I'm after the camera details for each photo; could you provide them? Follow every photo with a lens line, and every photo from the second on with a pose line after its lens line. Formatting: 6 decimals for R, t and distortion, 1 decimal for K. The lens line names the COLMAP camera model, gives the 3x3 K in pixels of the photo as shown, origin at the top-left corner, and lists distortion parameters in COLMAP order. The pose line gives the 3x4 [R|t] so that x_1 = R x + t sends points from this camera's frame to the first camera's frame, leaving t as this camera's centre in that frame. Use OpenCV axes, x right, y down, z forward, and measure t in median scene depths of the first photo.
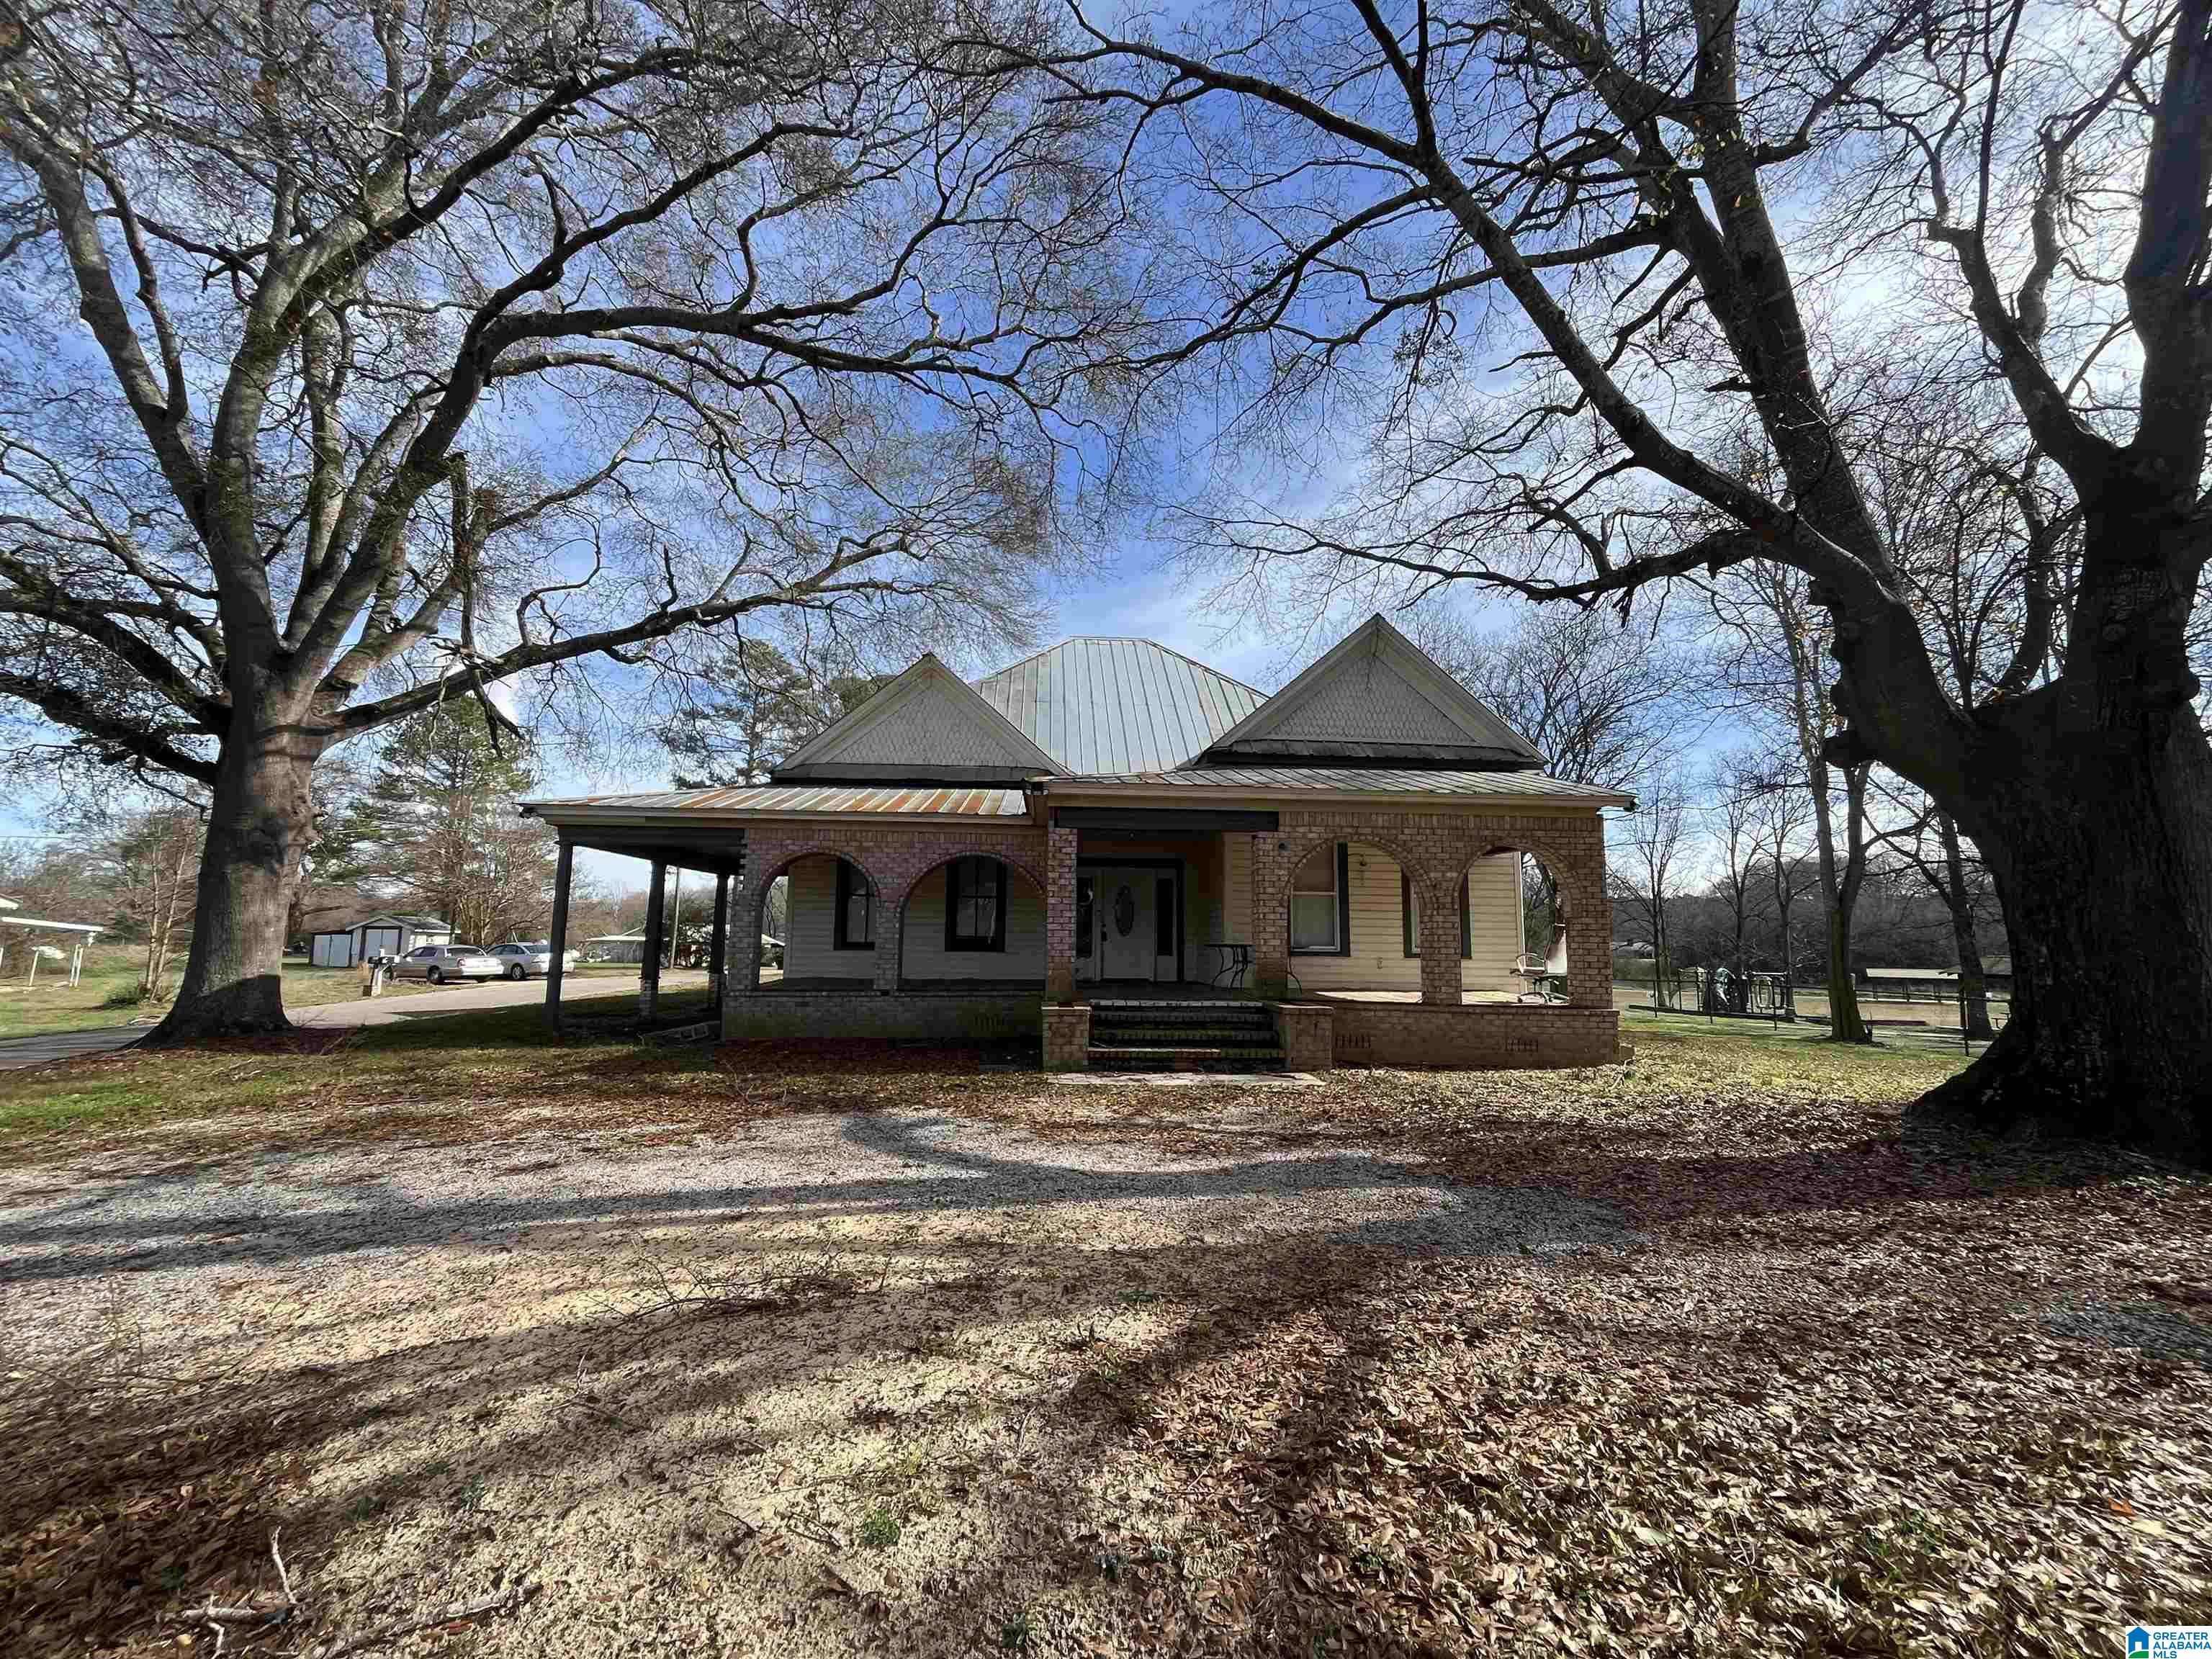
lens RADIAL K [[907.1, 0, 1093.5], [0, 907.1, 841.9], [0, 0, 1]] dist [-0.003201, 0.000090]
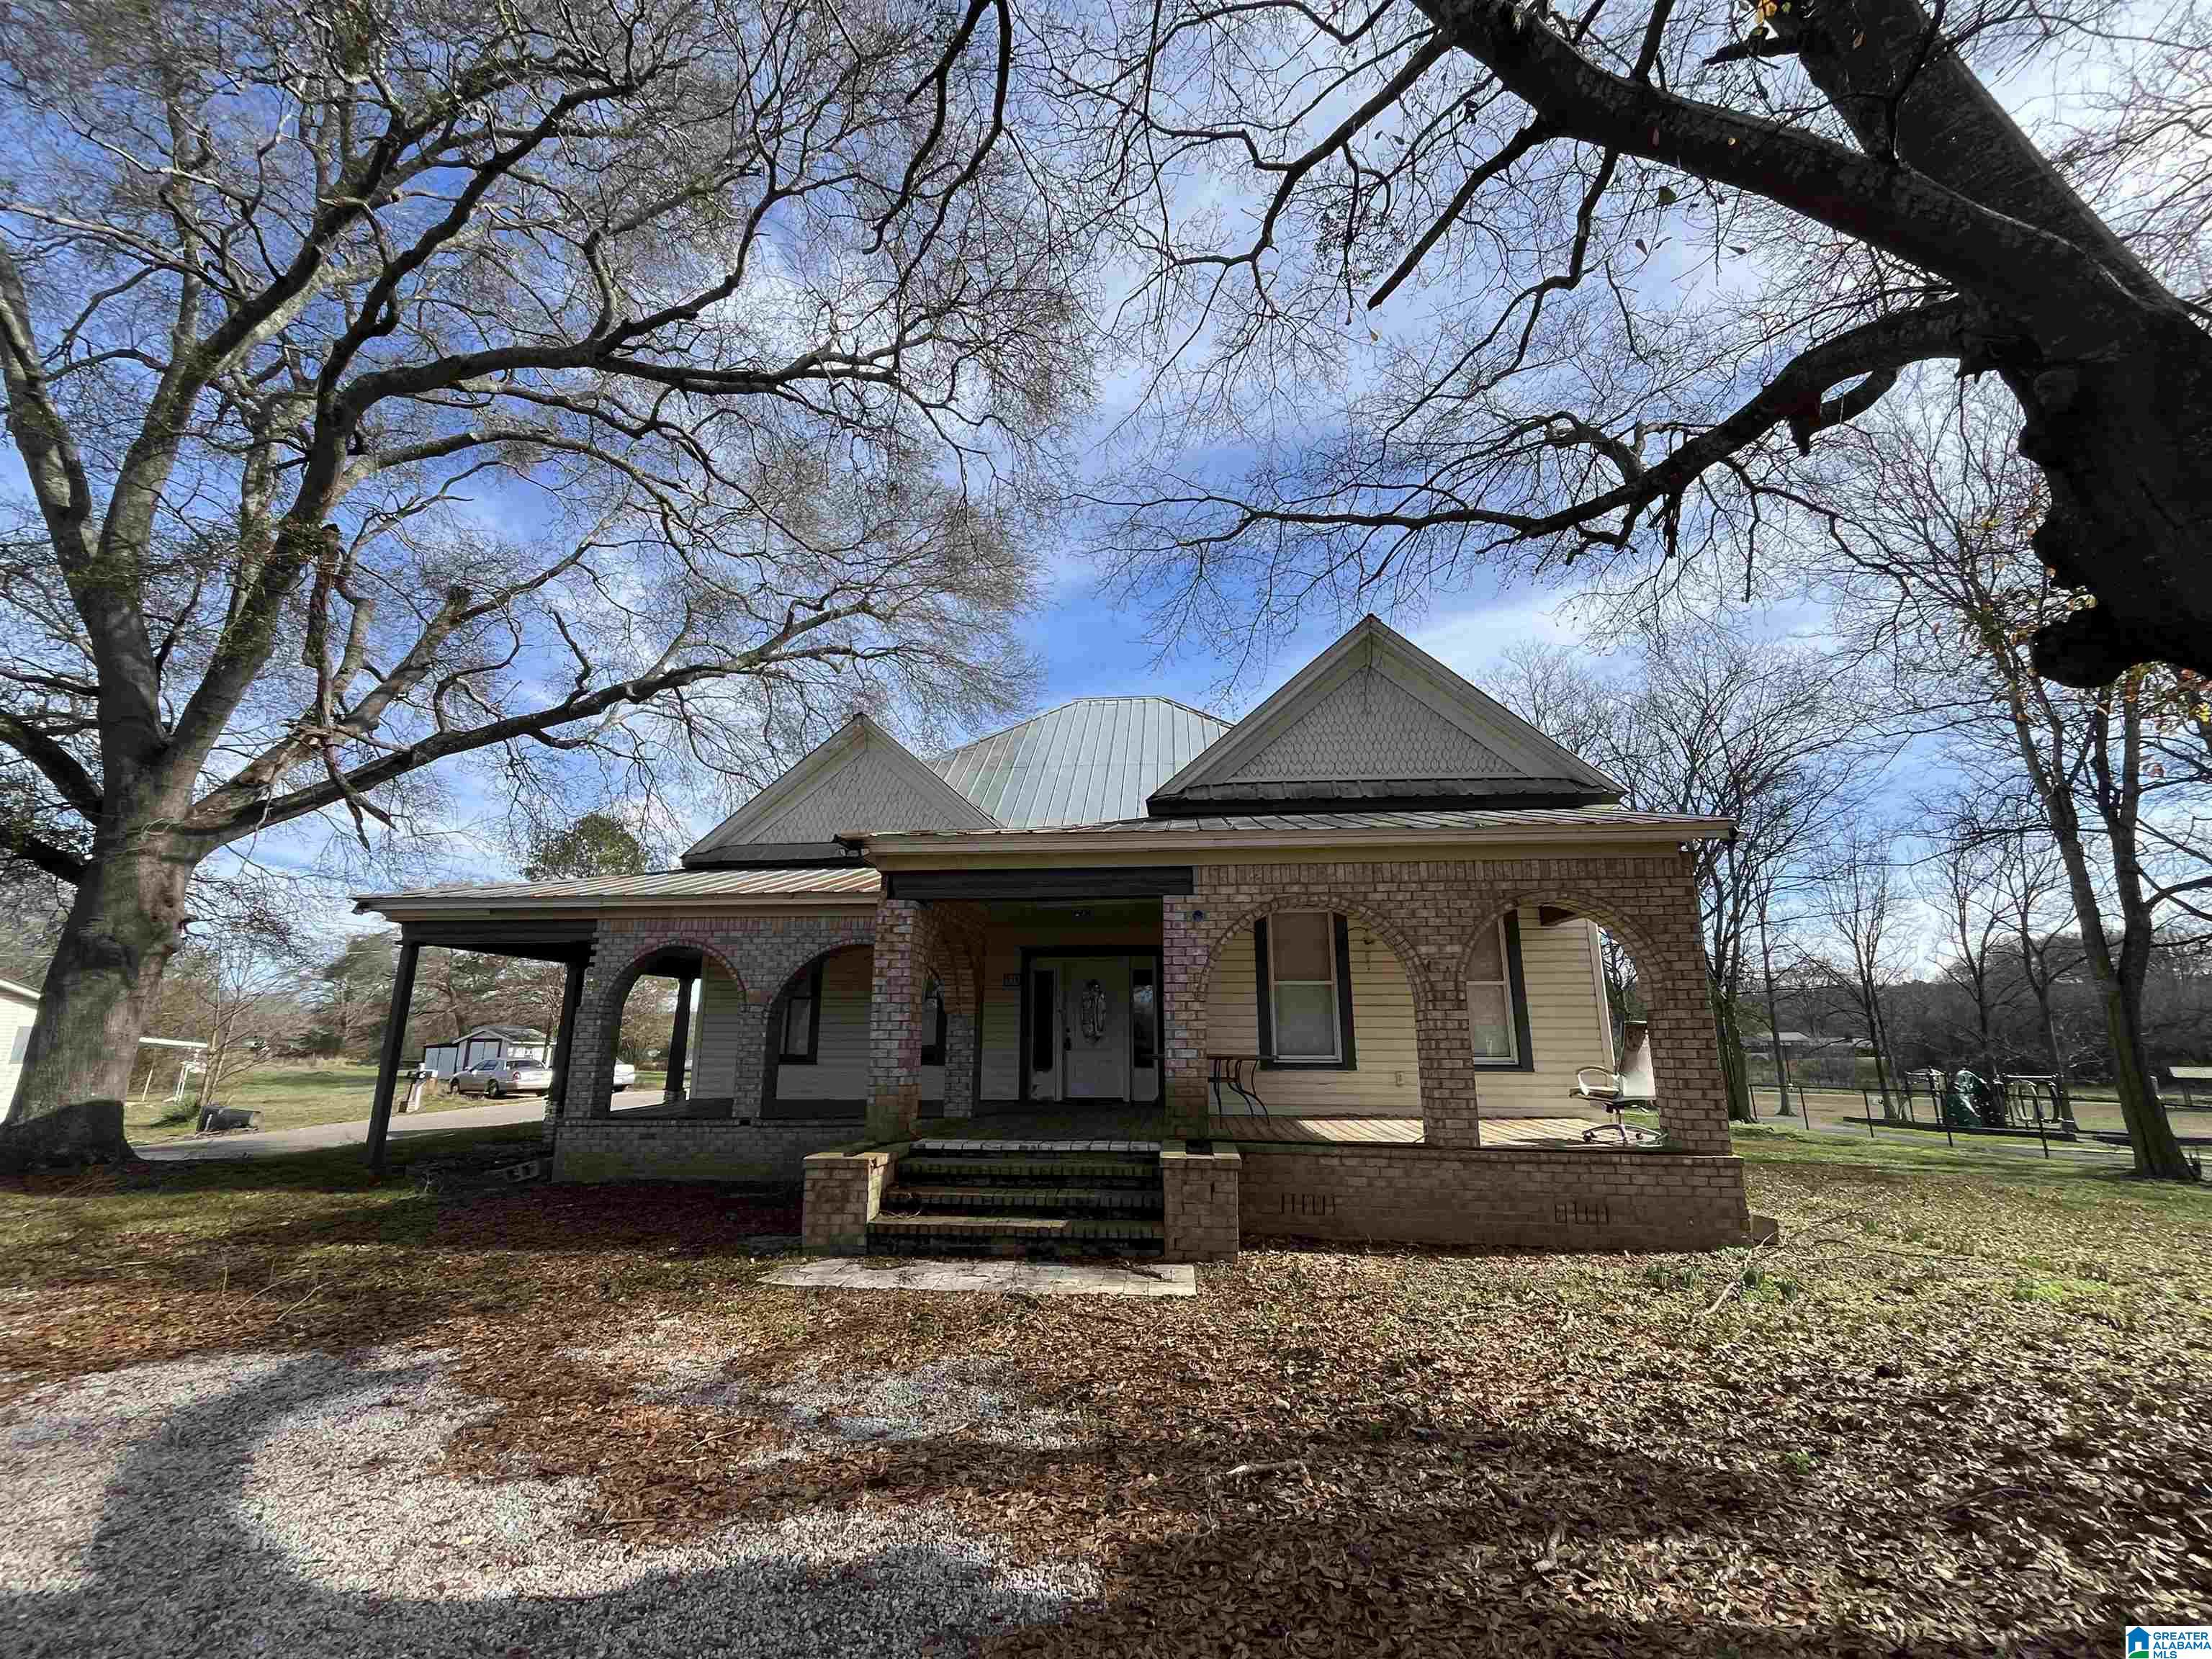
lens RADIAL K [[907.1, 0, 1093.5], [0, 907.1, 841.9], [0, 0, 1]] dist [-0.003201, 0.000090]
pose [[0.987989, -0.044900, -0.147857, 0.167750], [0.028269, 0.993225, -0.112717, 0.018351], [0.151917, 0.107183, 0.982565, 0.205040]]
